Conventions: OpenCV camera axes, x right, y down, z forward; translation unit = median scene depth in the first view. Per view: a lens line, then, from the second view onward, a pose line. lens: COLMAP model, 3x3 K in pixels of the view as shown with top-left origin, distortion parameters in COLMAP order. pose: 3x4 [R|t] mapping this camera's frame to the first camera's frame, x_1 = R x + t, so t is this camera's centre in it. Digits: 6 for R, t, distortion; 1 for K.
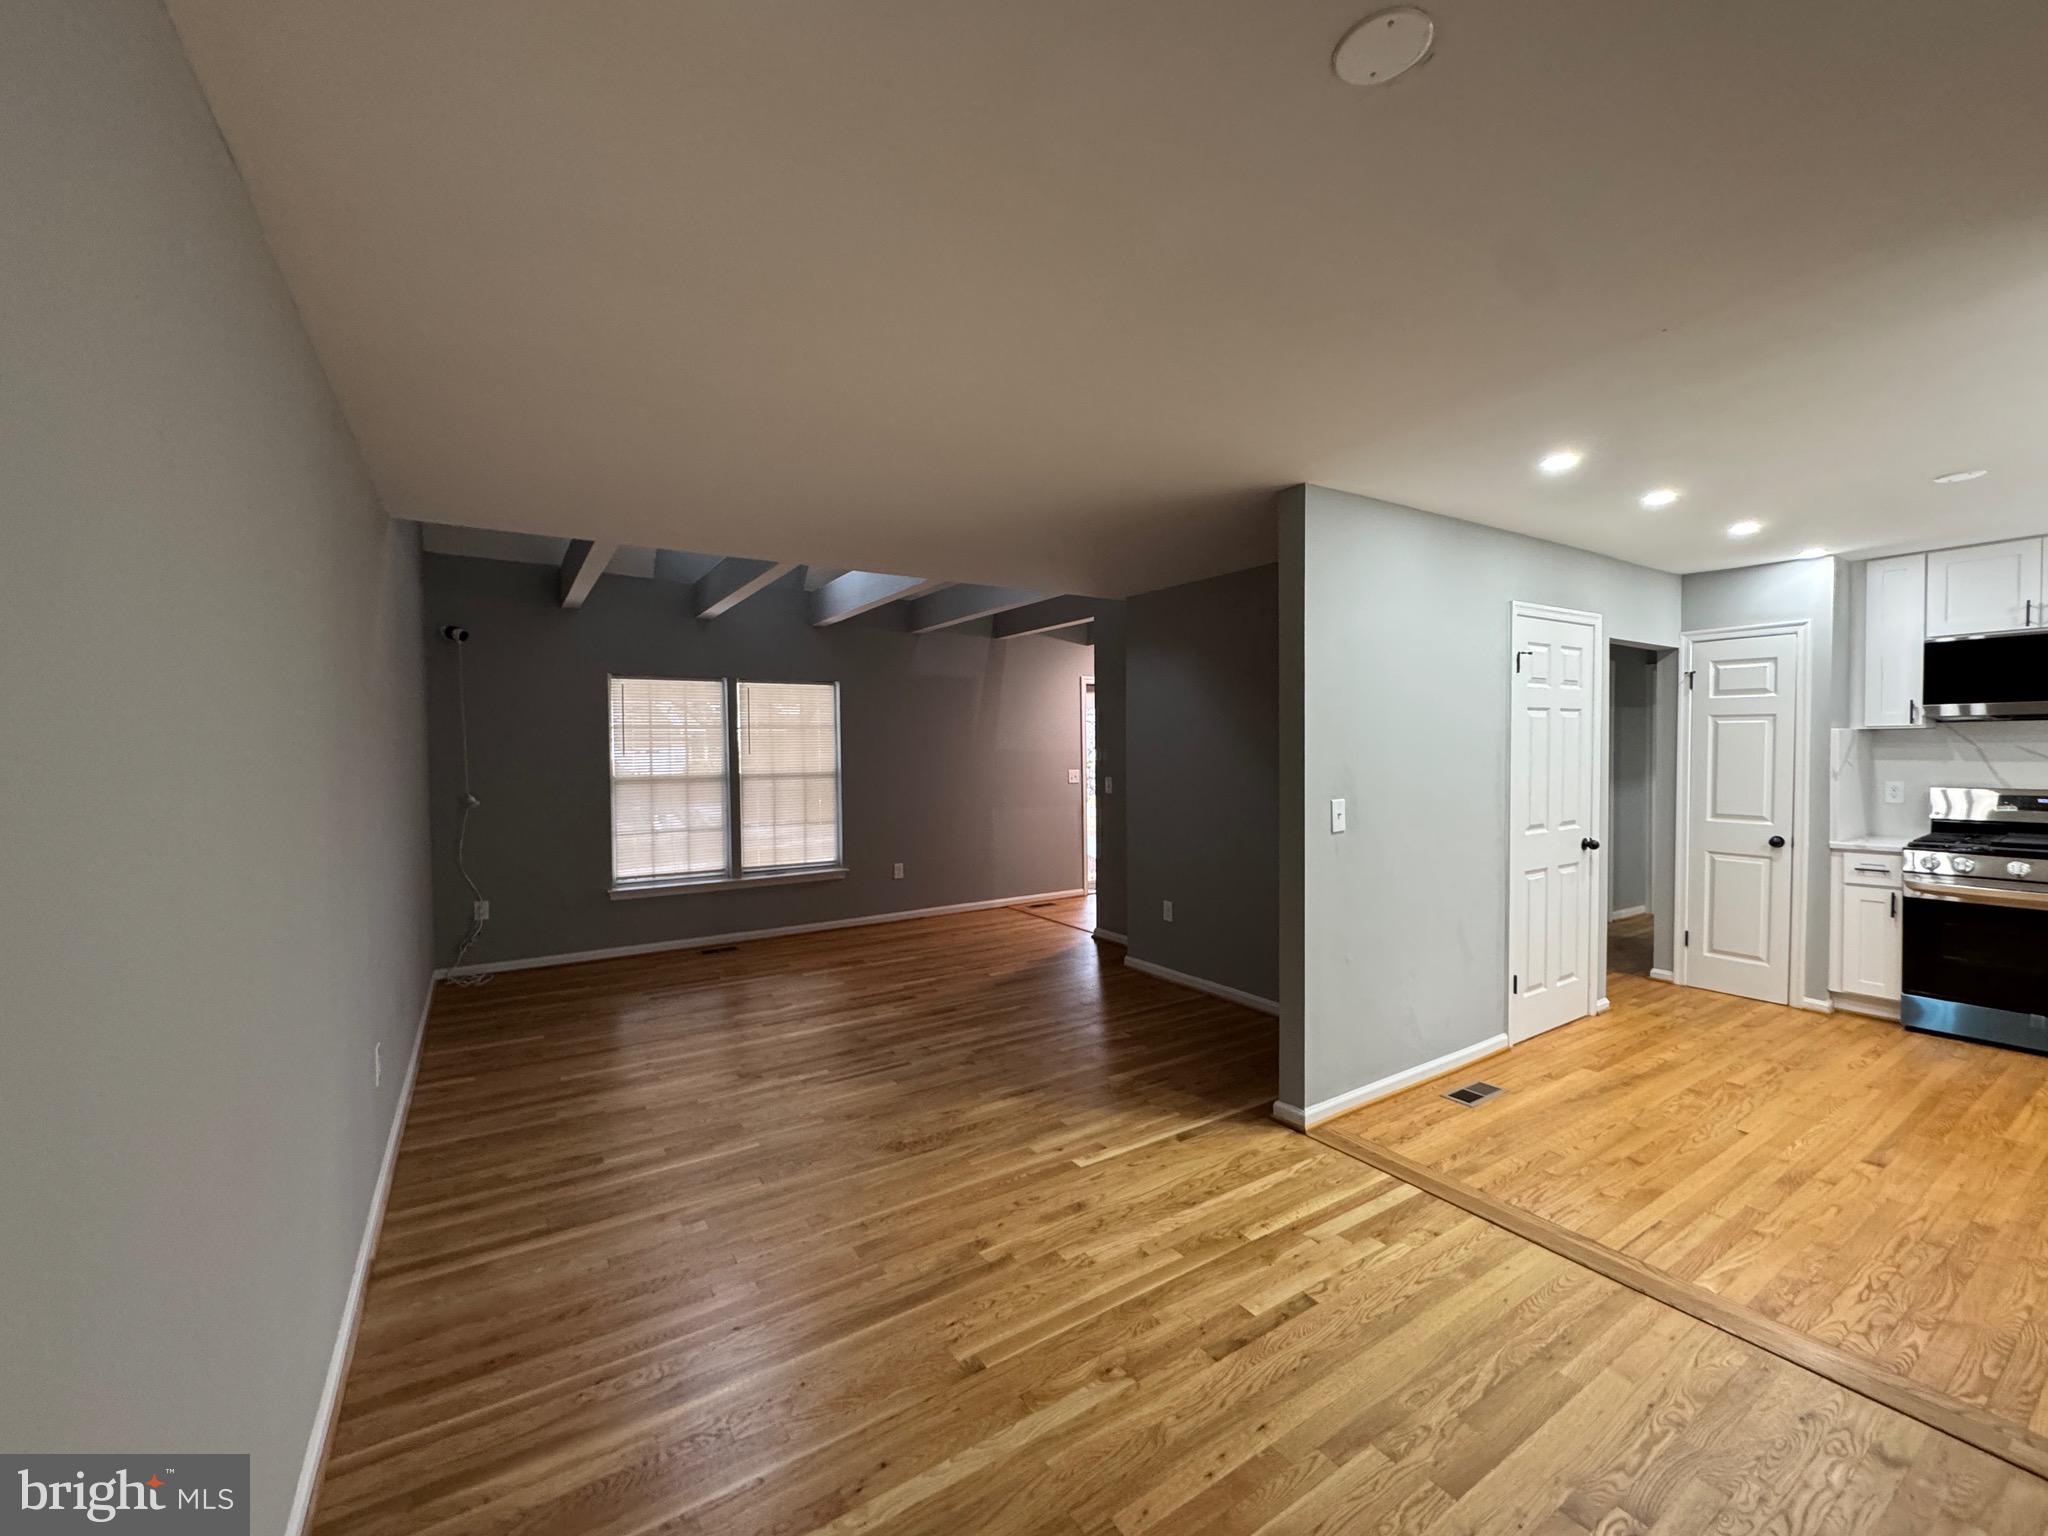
lens RADIAL K [[826.6, 0, 1024.0], [0, 826.6, 768.0], [0, 0, 1]] dist [-0.001786, -0.000315]
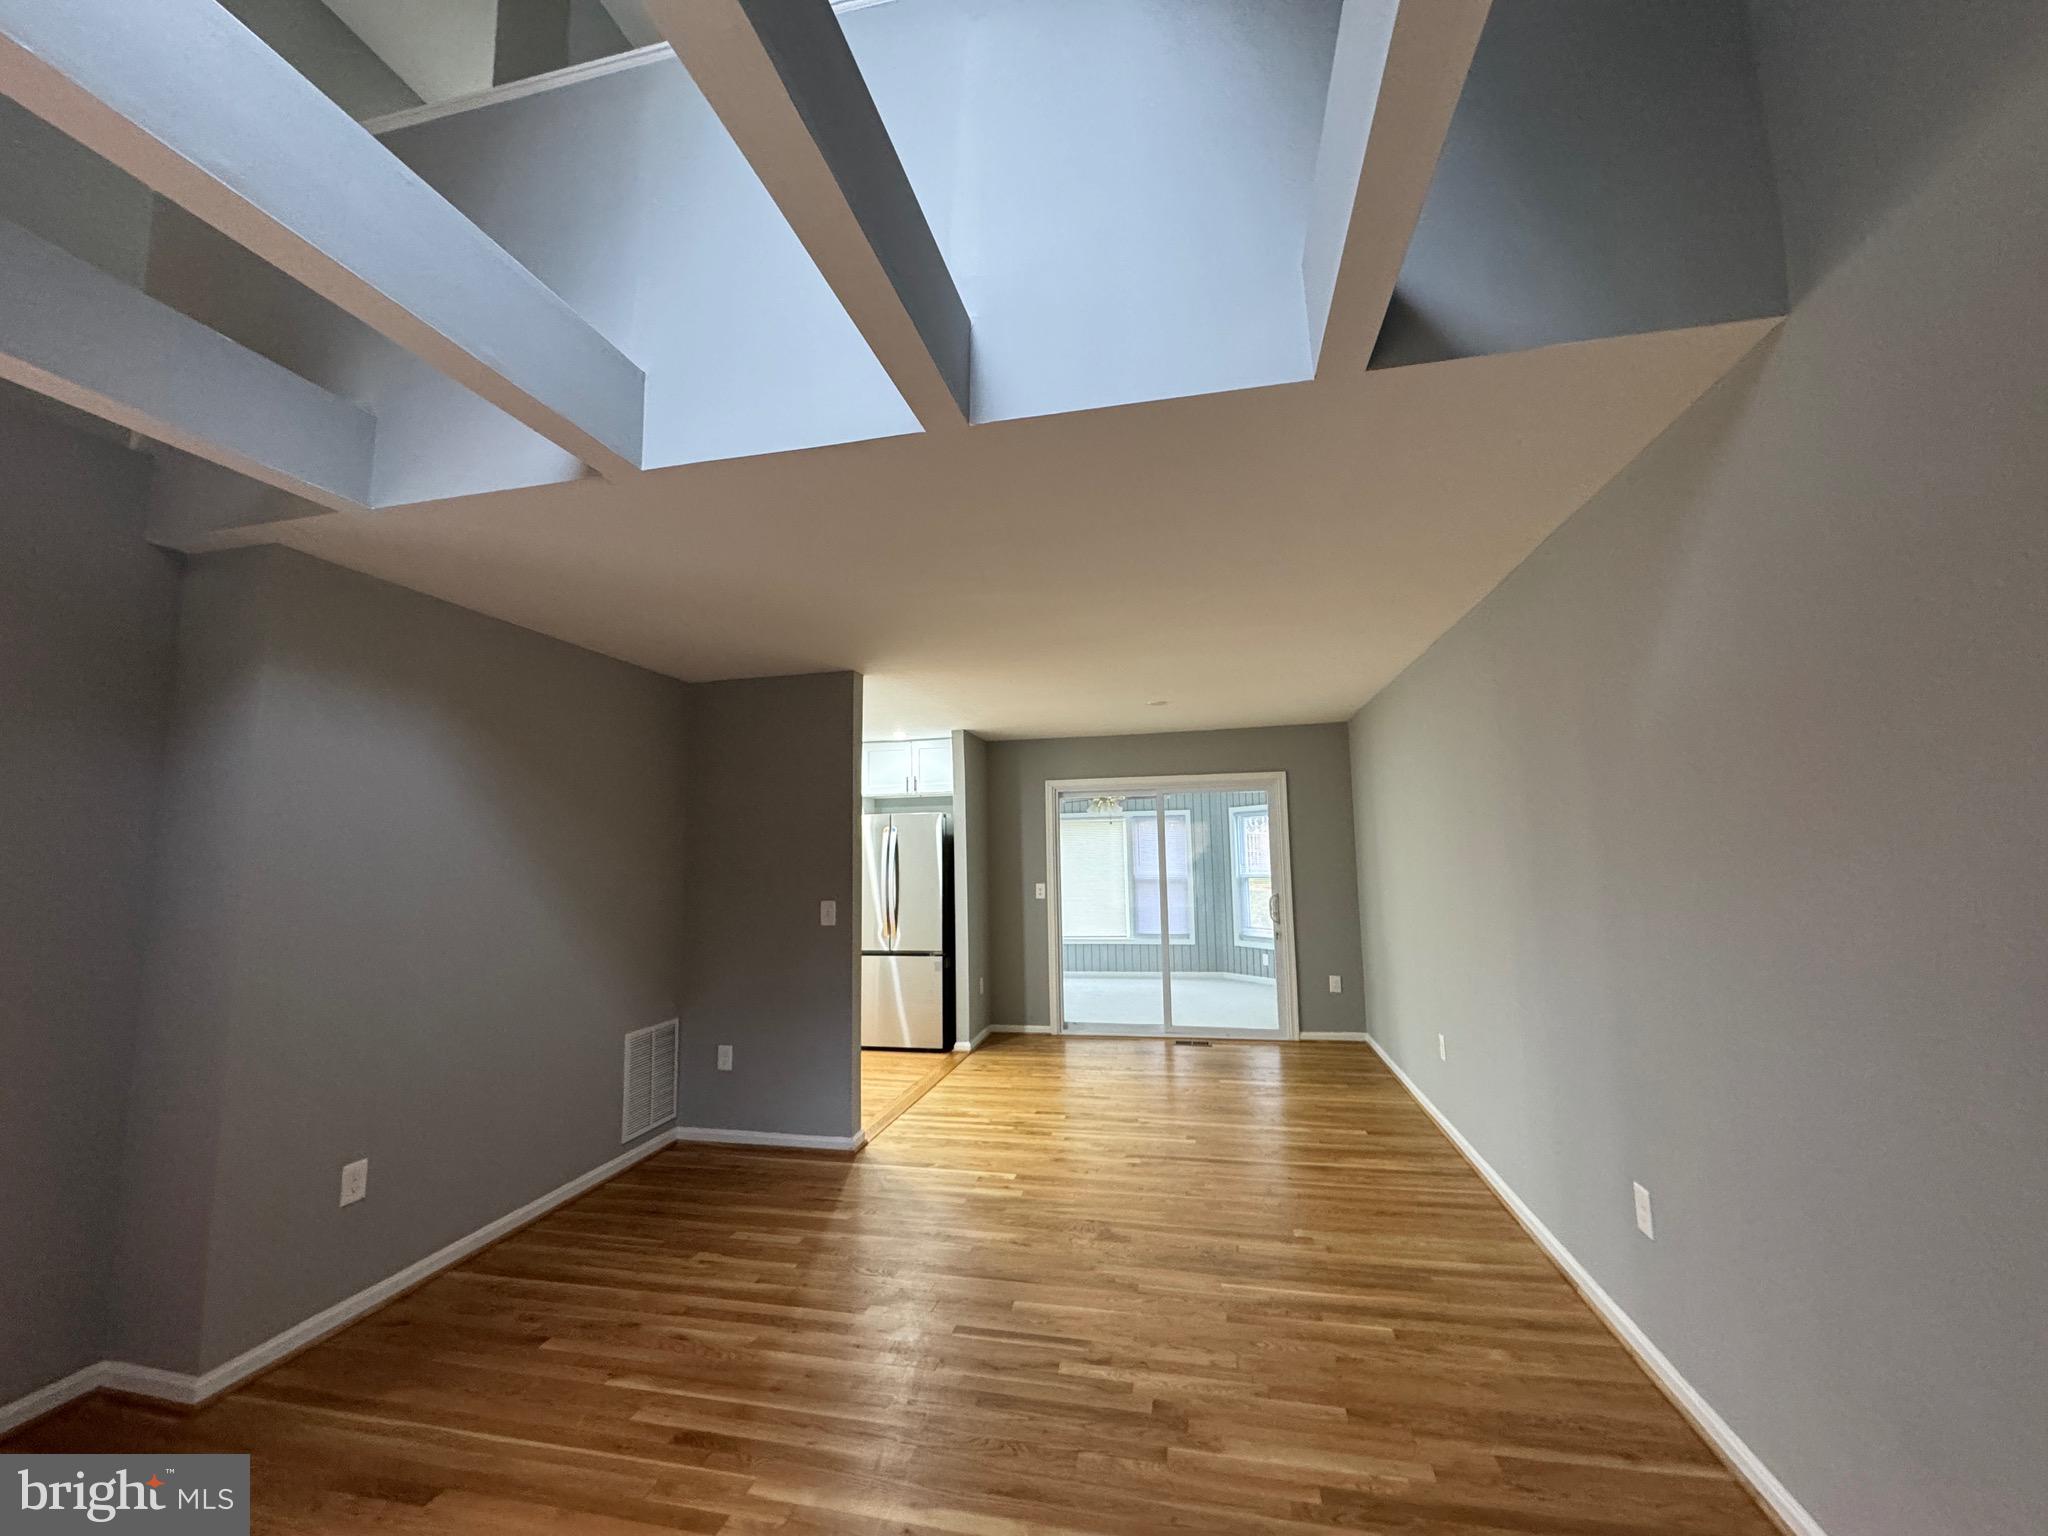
lens RADIAL K [[810.9, 0, 1024.0], [0, 810.9, 768.0], [0, 0, 1]] dist [-0.002006, -0.000107]
pose [[-0.703955, 0.097648, 0.703500, -0.884703], [0.041141, 0.994447, -0.096865, -0.030798], [-0.709052, -0.039246, -0.704063, 1.878859]]
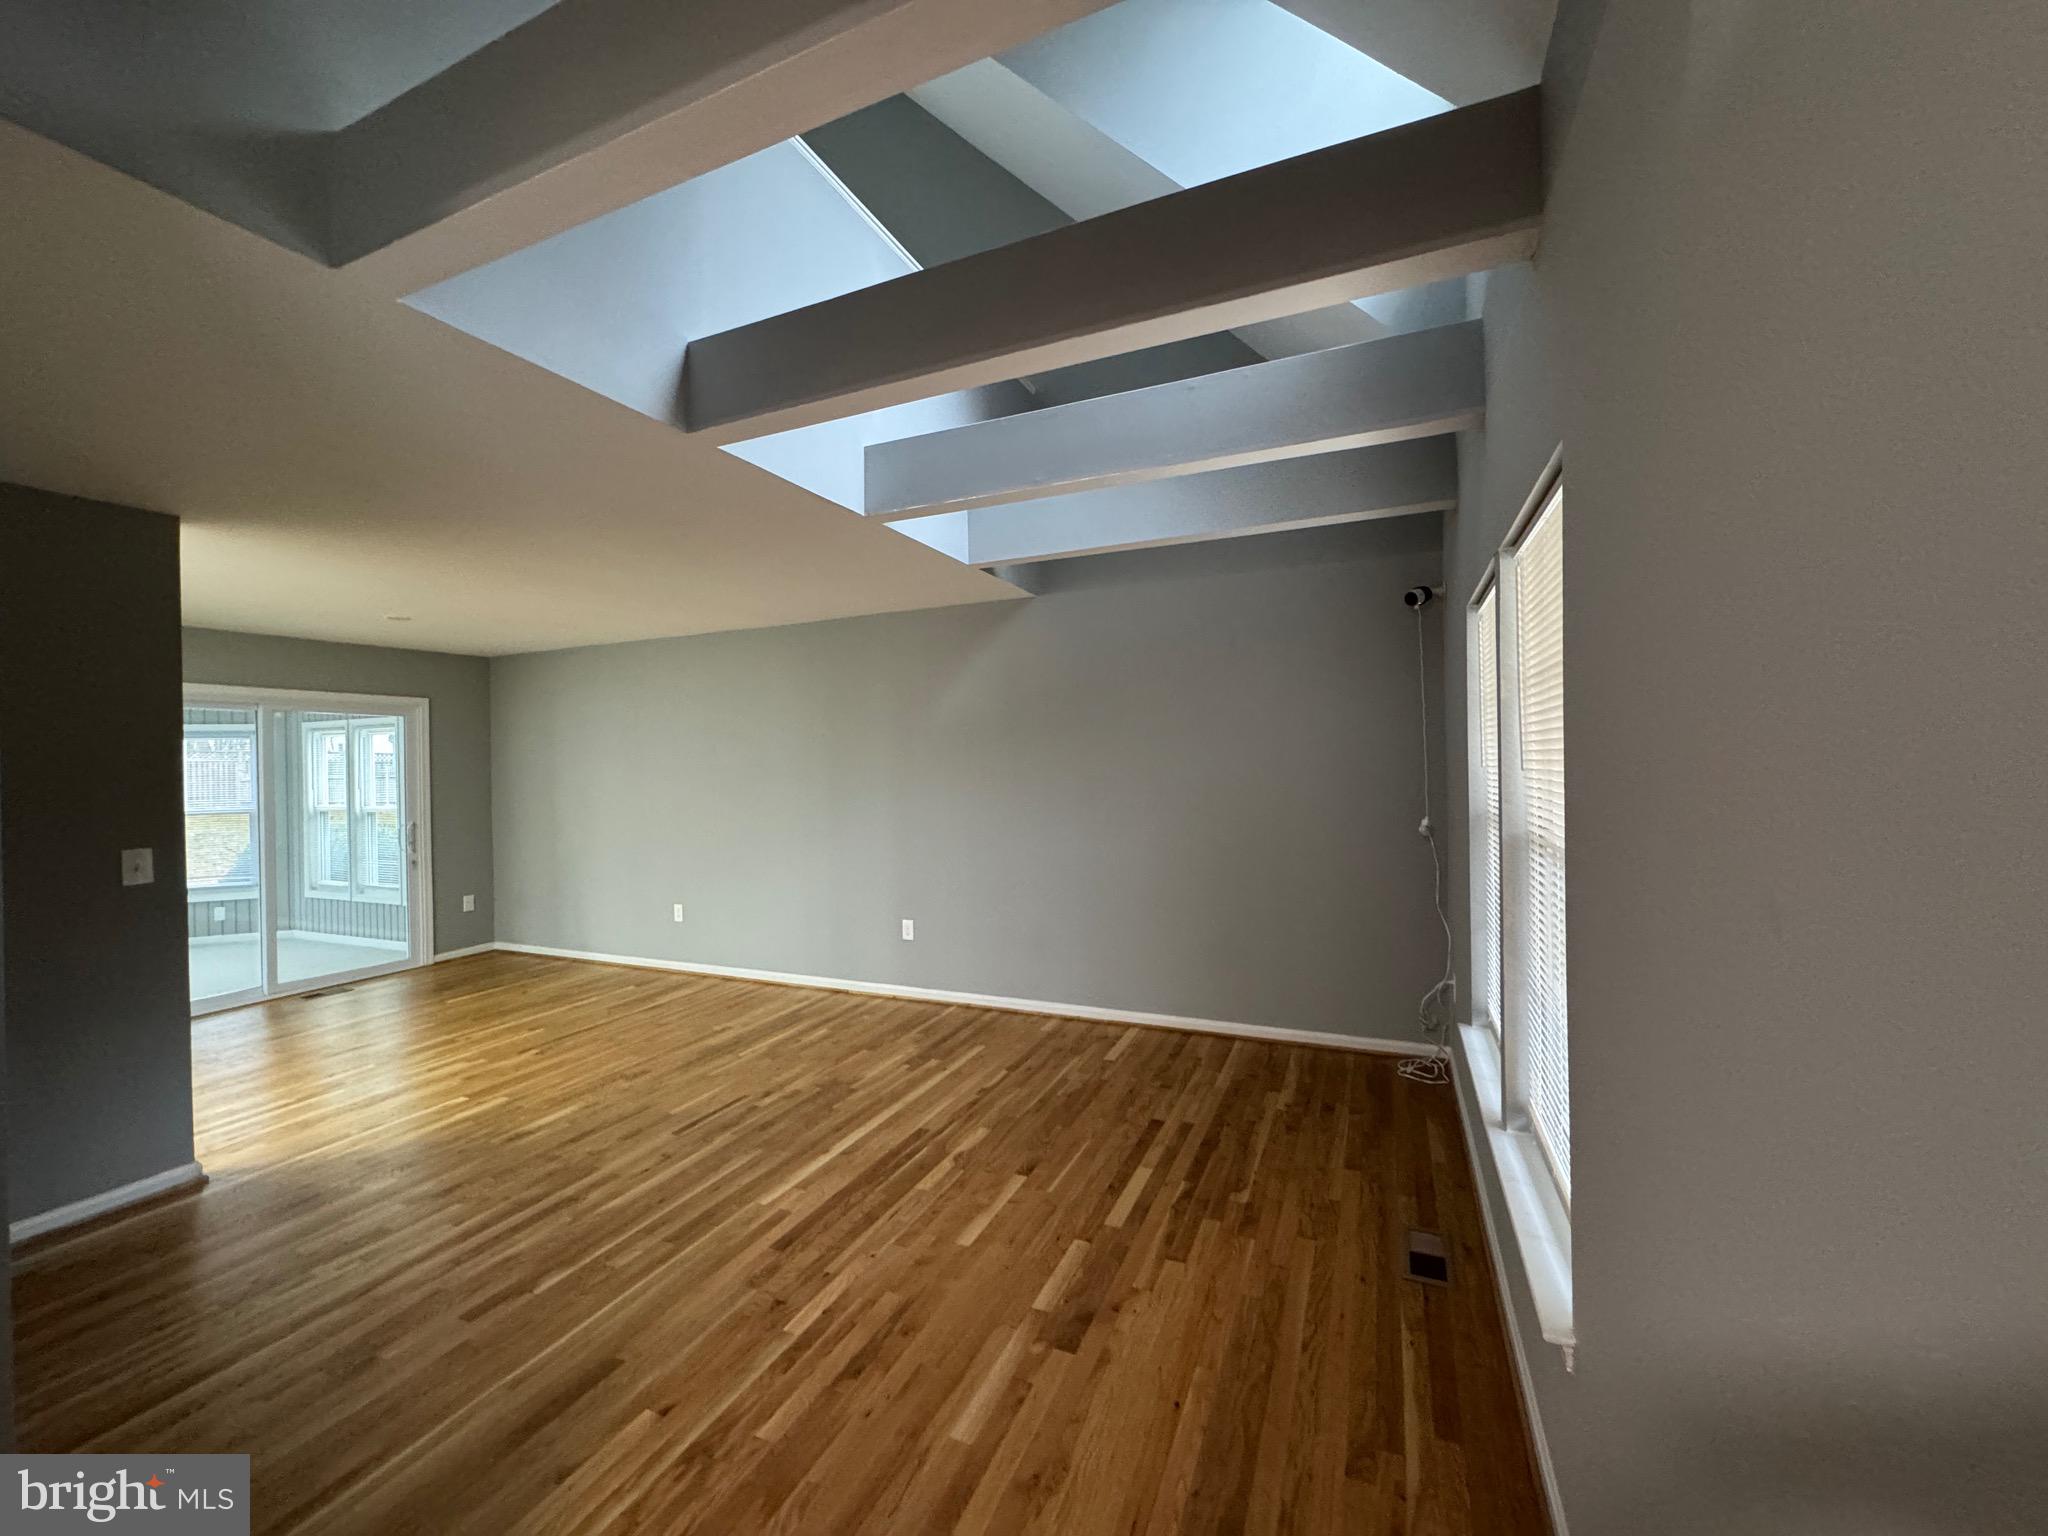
lens RADIAL K [[810.9, 0, 1024.0], [0, 810.9, 768.0], [0, 0, 1]] dist [-0.002006, -0.000107]
pose [[-0.835254, 0.026691, -0.549216, 0.014688], [0.011901, 0.999465, 0.030474, -0.064879], [0.549735, 0.018918, -0.835125, 2.496831]]
